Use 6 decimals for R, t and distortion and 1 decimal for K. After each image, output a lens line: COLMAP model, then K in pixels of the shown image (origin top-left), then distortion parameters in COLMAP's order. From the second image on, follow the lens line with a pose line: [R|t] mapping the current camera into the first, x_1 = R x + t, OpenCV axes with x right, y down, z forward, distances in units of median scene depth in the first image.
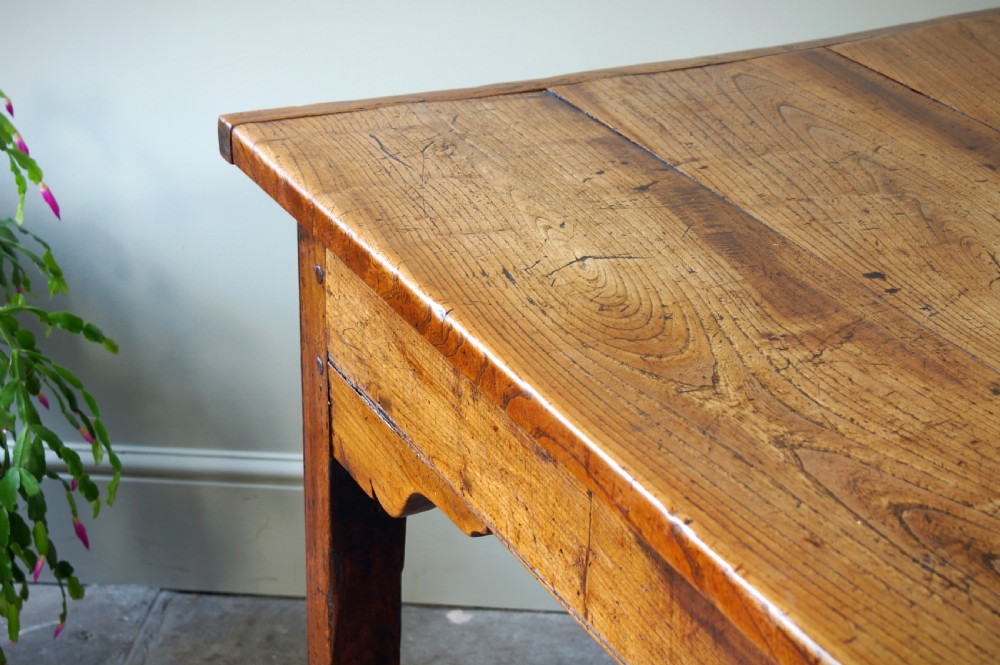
lens RADIAL K [[2400.4, 0, 500.0], [0, 2400.4, 332.5], [0, 0, 1]] dist [0.028247, 0.376036]
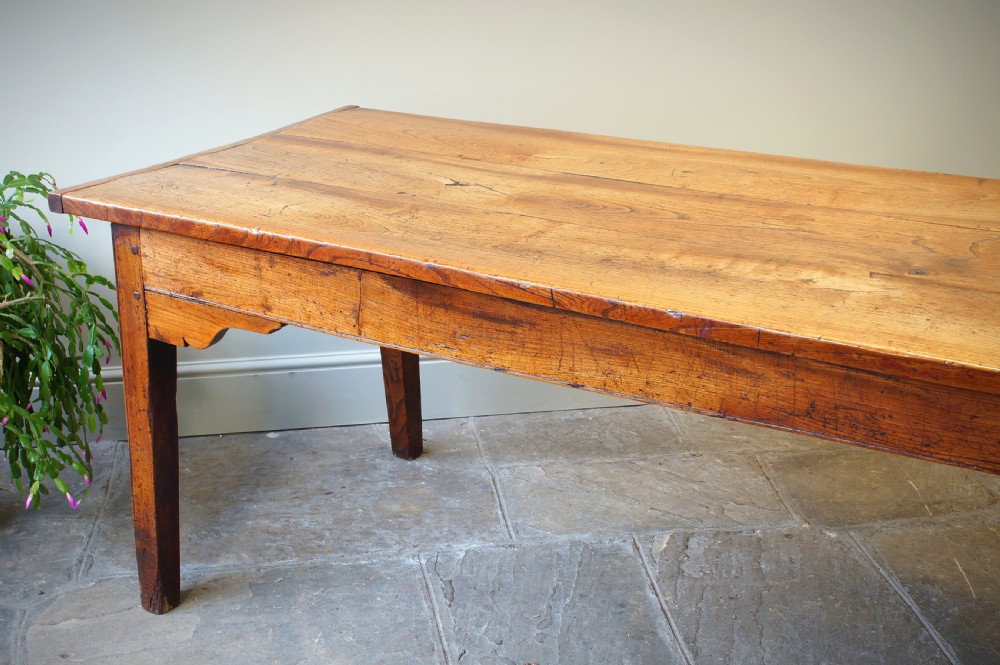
lens RADIAL K [[1505.3, 0, 500.0], [0, 1505.3, 332.5], [0, 0, 1]] dist [-0.054314, 0.101323]
pose [[0.831886, -0.195239, 0.519468, -0.567586], [0.227248, 0.973835, 0.002090, 0.130710], [-0.506284, 0.116310, 0.854487, -0.323546]]
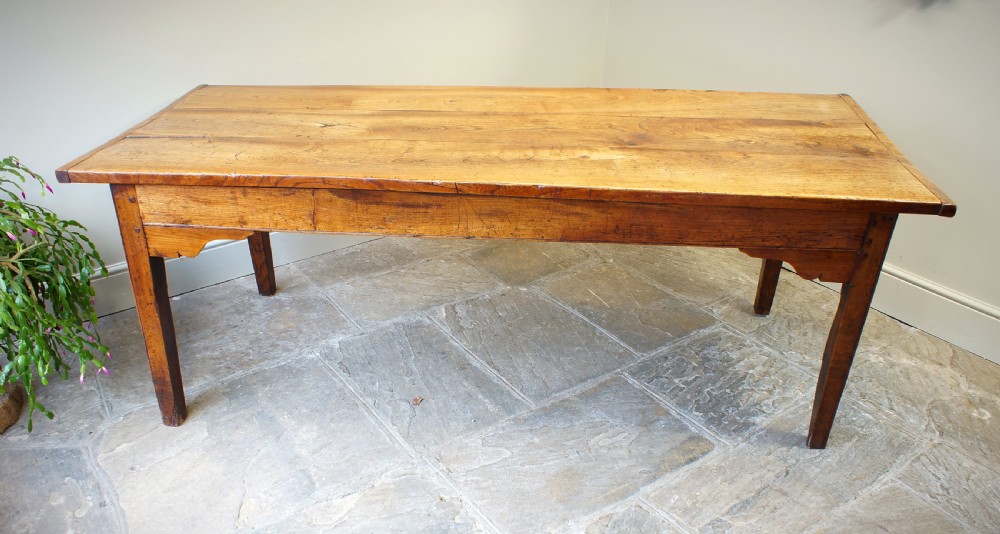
lens RADIAL K [[788.1, 0, 494.5], [0, 788.1, 307.9], [0, 0, 1]] dist [-0.158146, 0.143031]
pose [[0.498257, -0.427162, 0.754502, -0.725655], [0.342872, 0.896355, 0.281047, -0.017875], [-0.796354, 0.118664, 0.593077, 0.052913]]
